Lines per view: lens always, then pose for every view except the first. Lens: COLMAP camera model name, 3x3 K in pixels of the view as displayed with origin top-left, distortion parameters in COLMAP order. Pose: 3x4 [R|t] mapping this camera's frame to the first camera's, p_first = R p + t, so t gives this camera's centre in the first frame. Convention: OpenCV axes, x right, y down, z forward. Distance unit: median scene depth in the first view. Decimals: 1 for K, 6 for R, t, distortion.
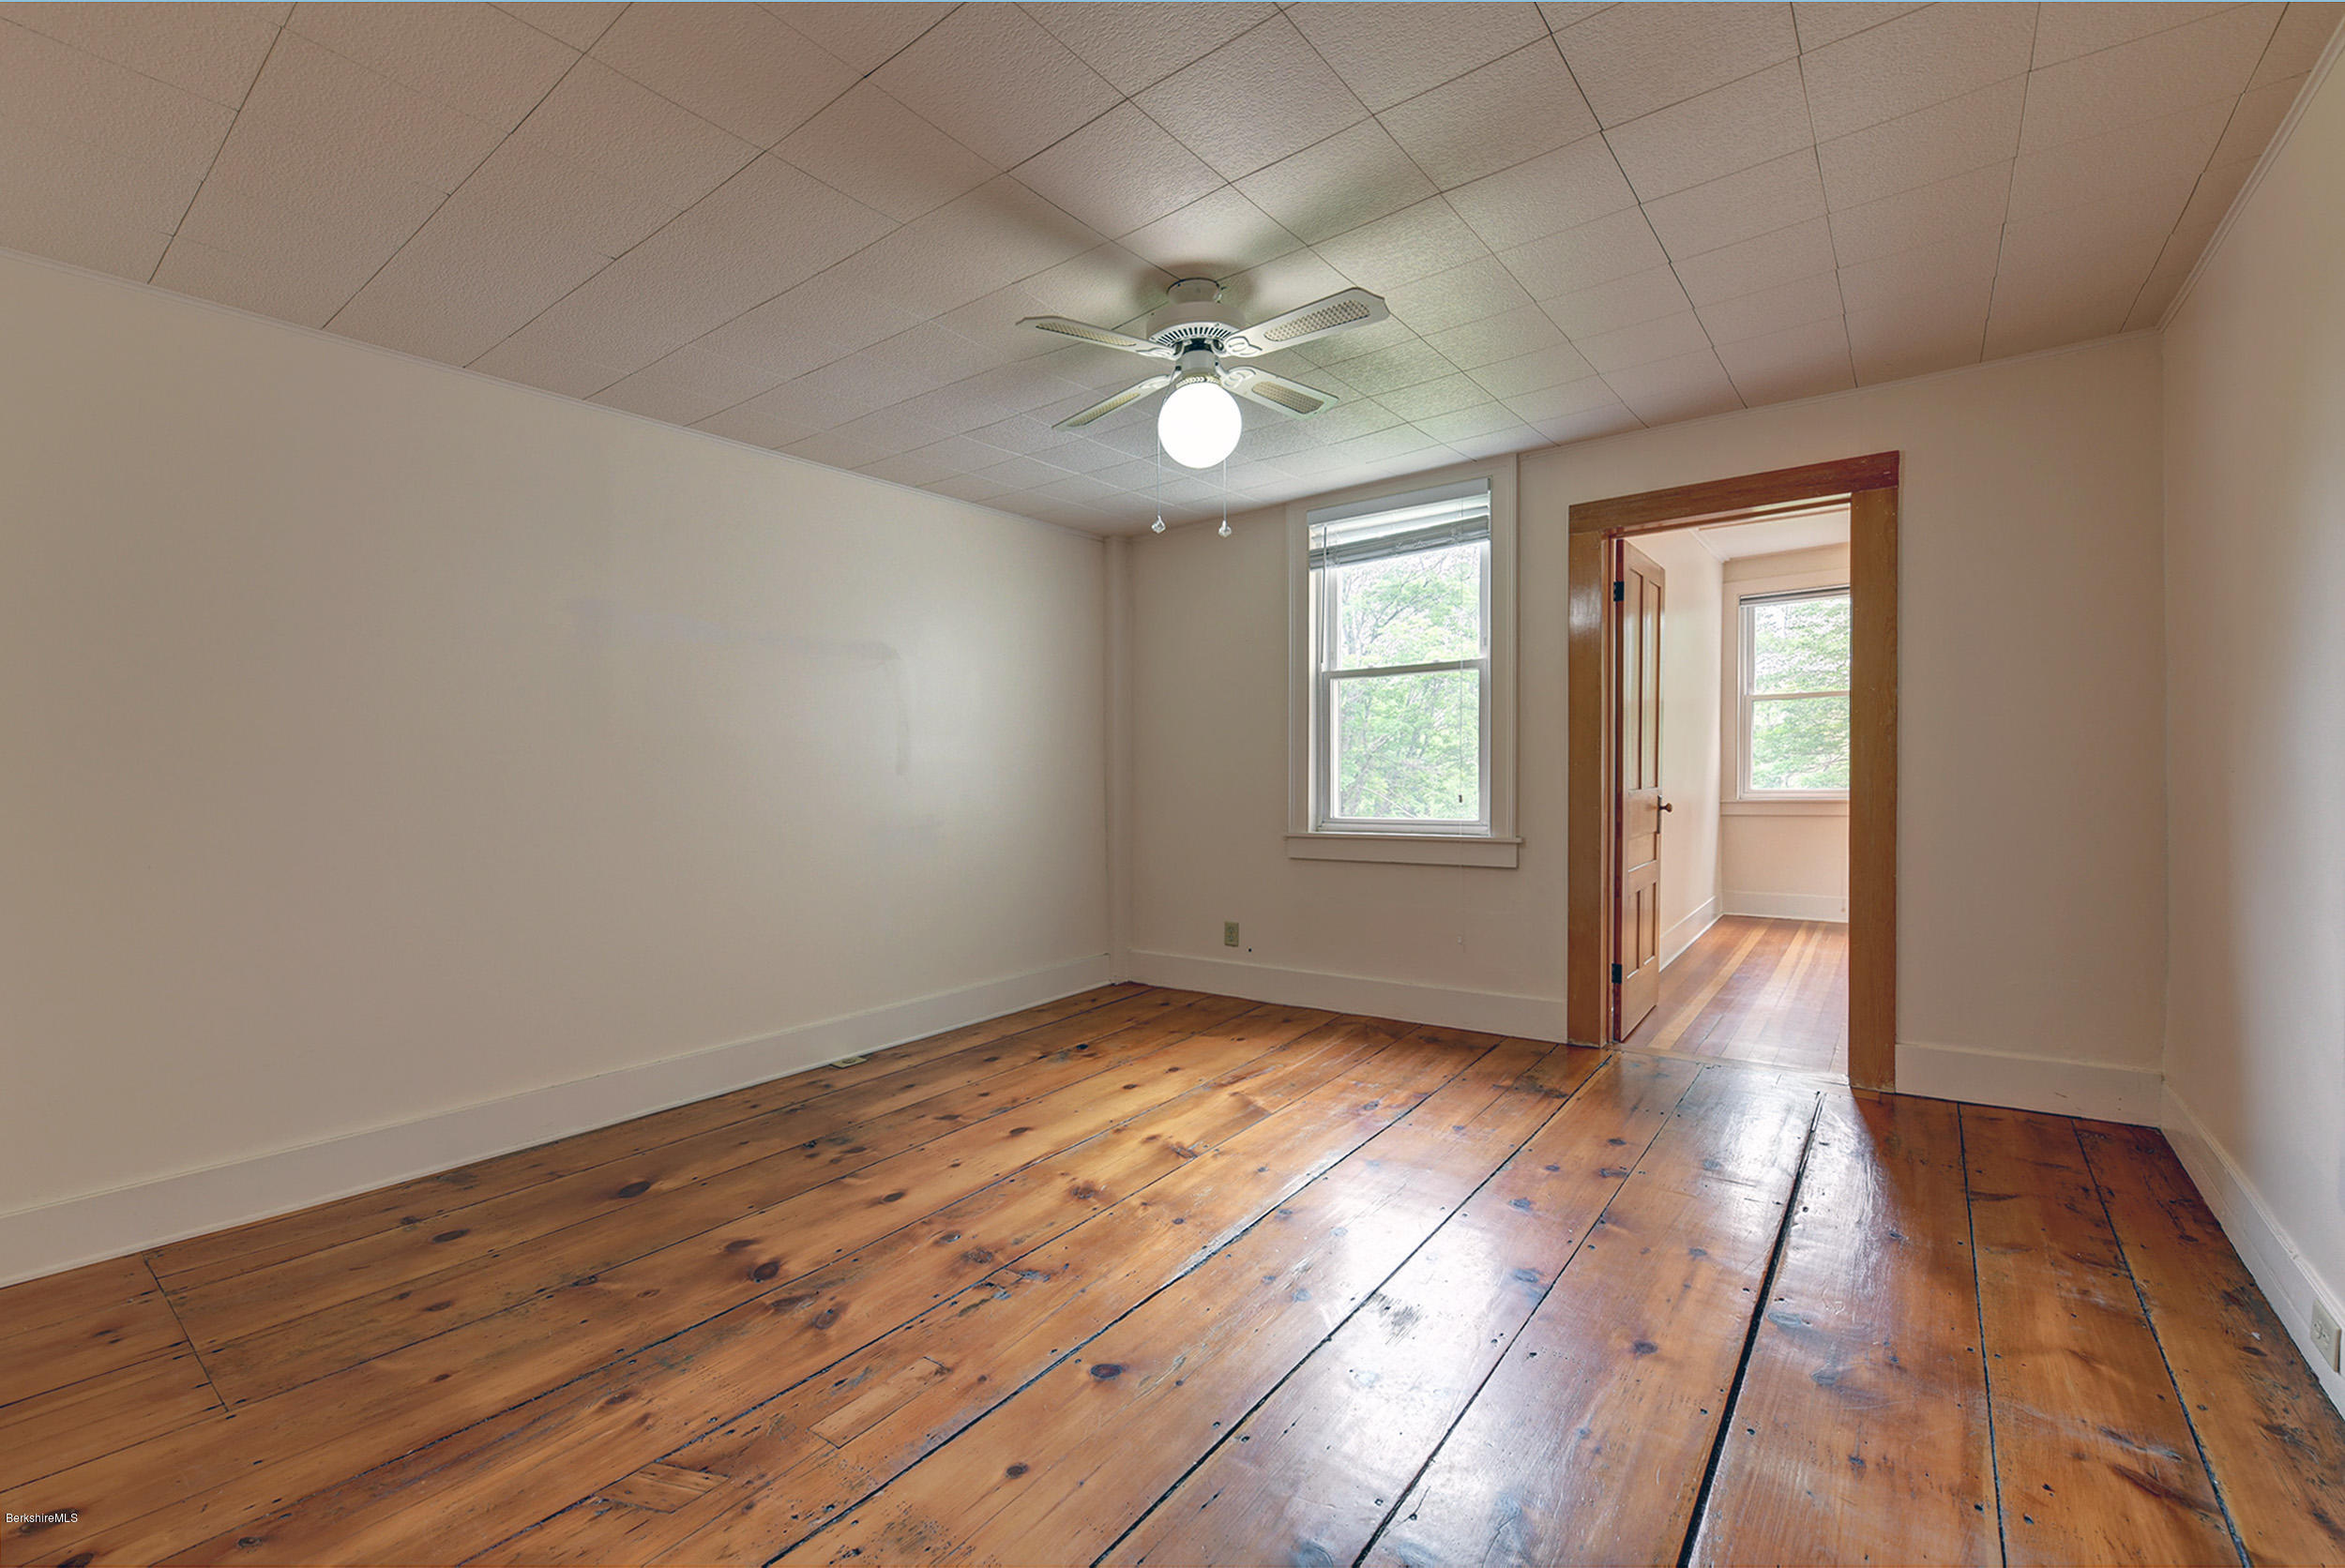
lens RADIAL K [[945.3, 0, 1172.5], [0, 945.3, 784.0], [0, 0, 1]] dist [0.000566, 0.000211]
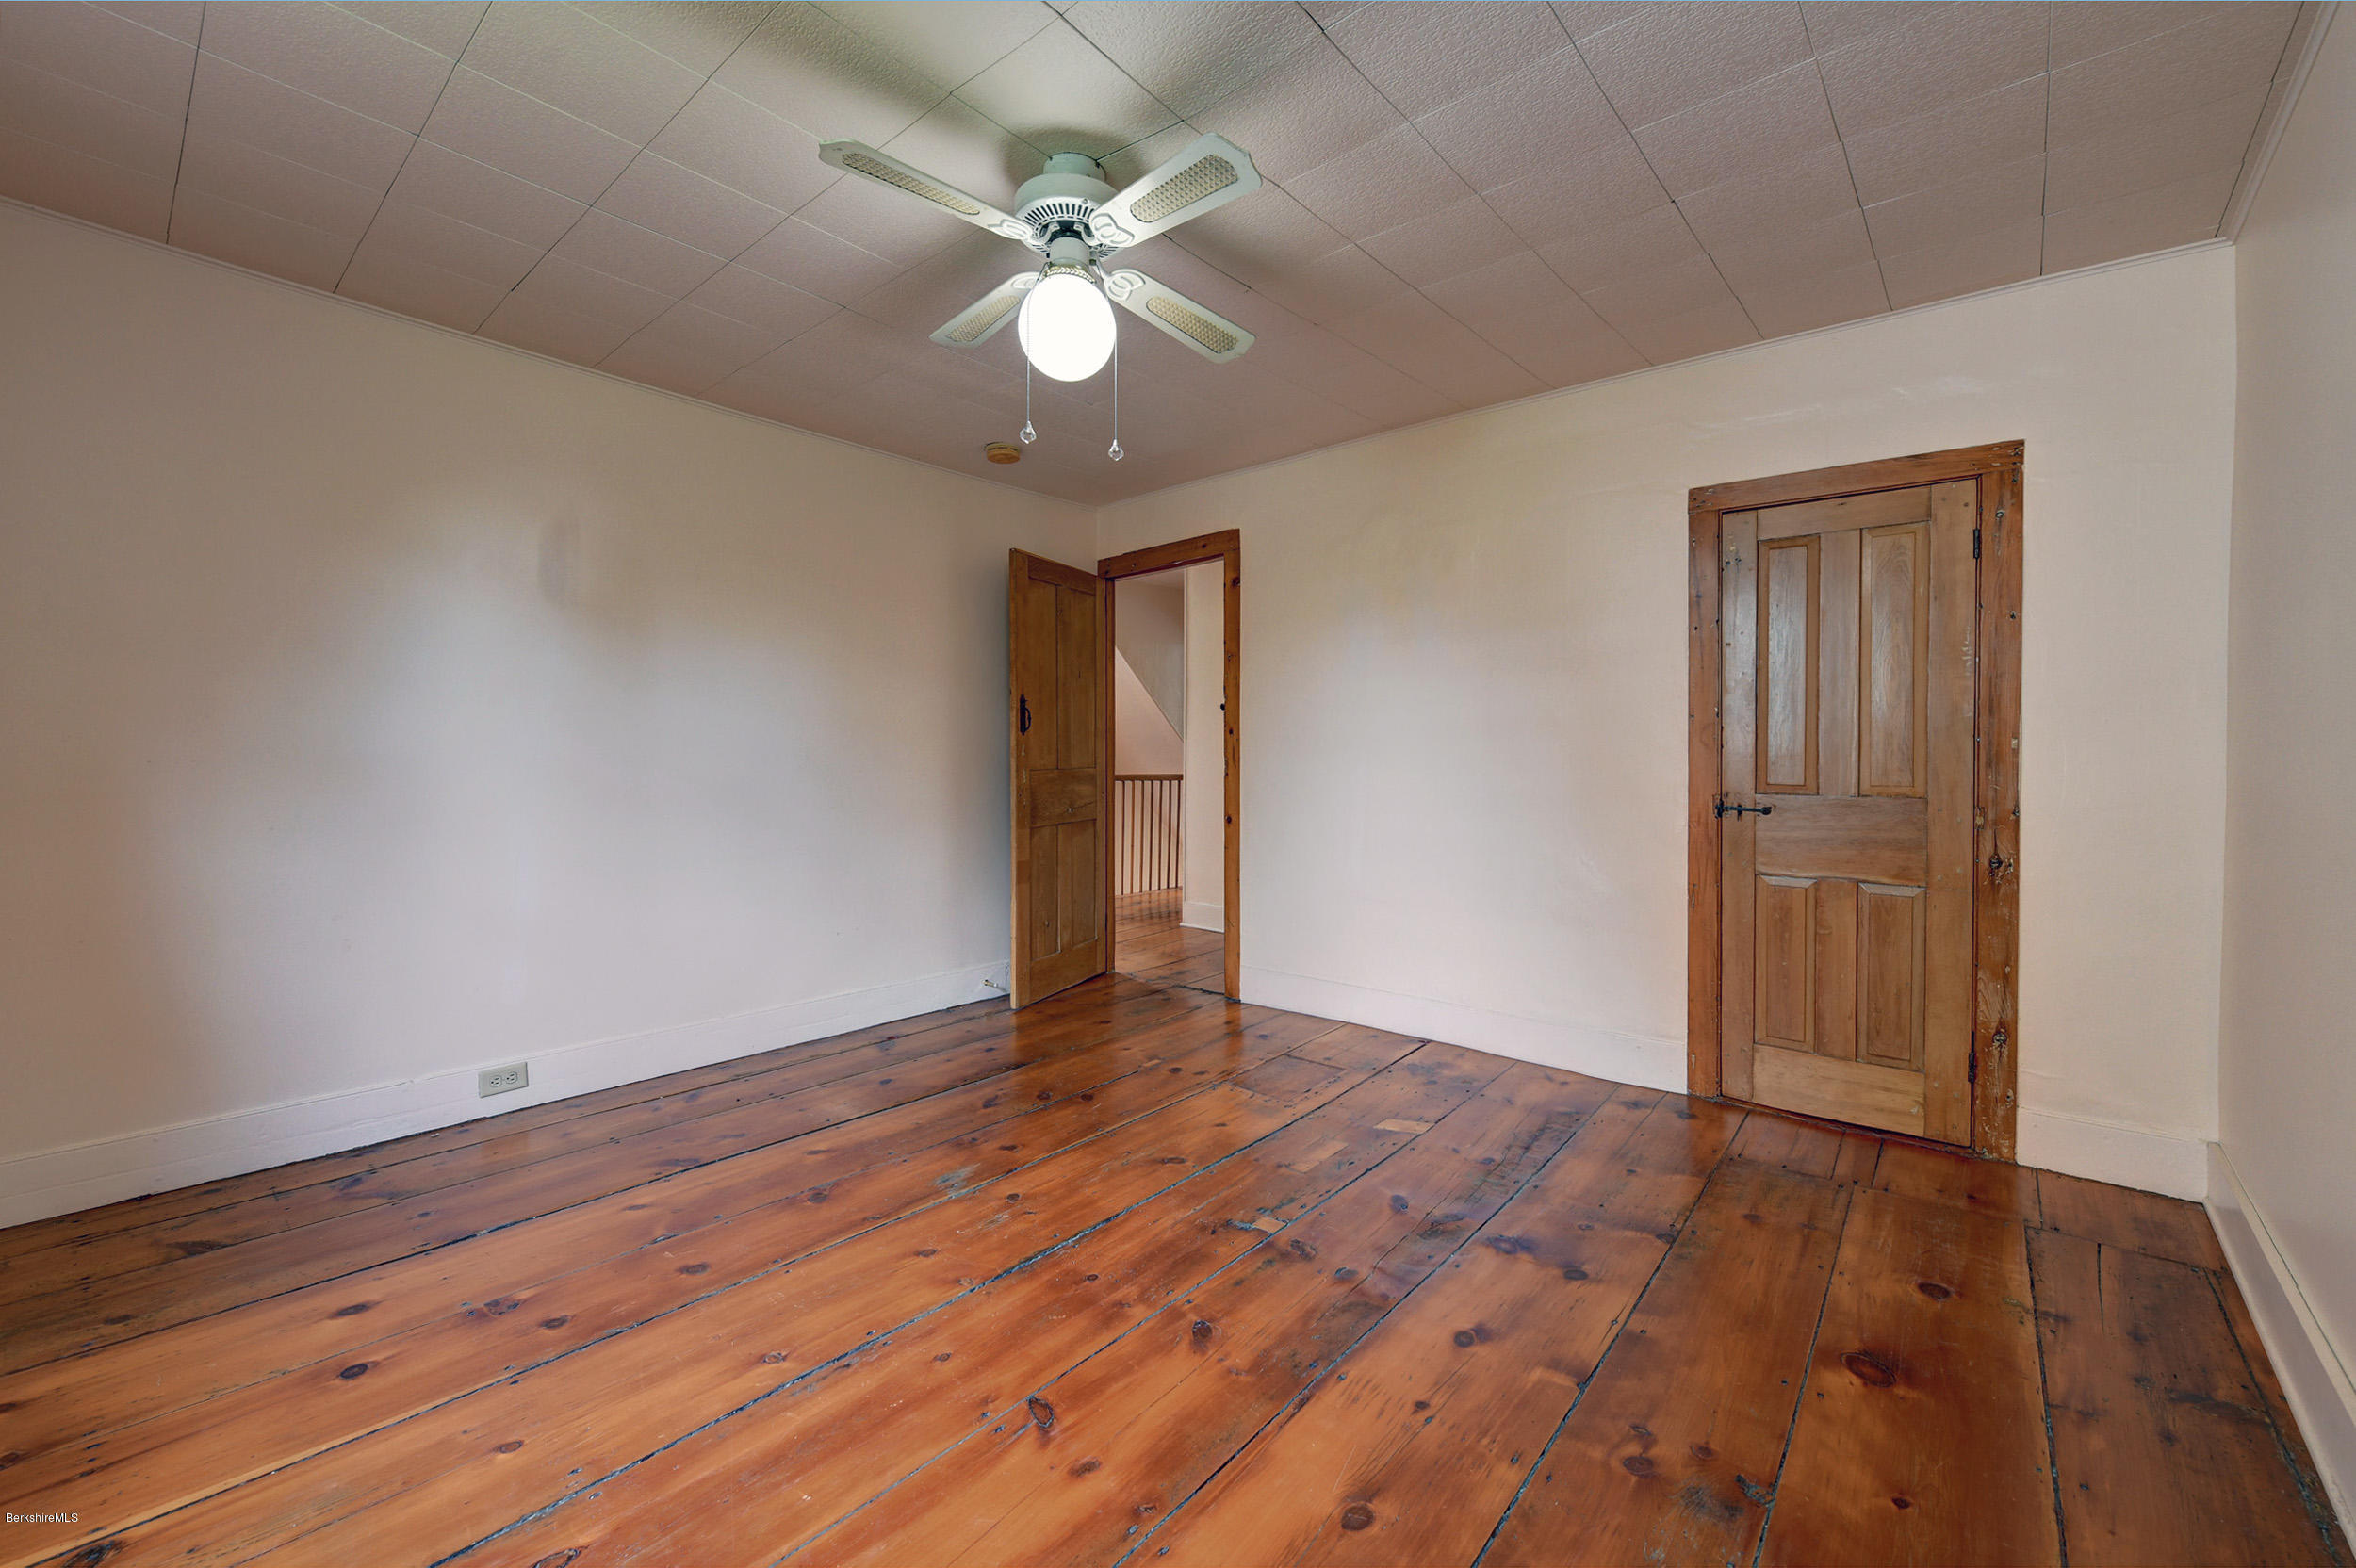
lens RADIAL K [[949.8, 0, 1178.0], [0, 949.8, 784.0], [0, 0, 1]] dist [0.000566, 0.000211]
pose [[-0.997425, 0.010490, 0.070944, -0.121981], [0.013506, 0.999019, 0.042167, -0.025479], [-0.070432, 0.043016, -0.996589, 1.613826]]
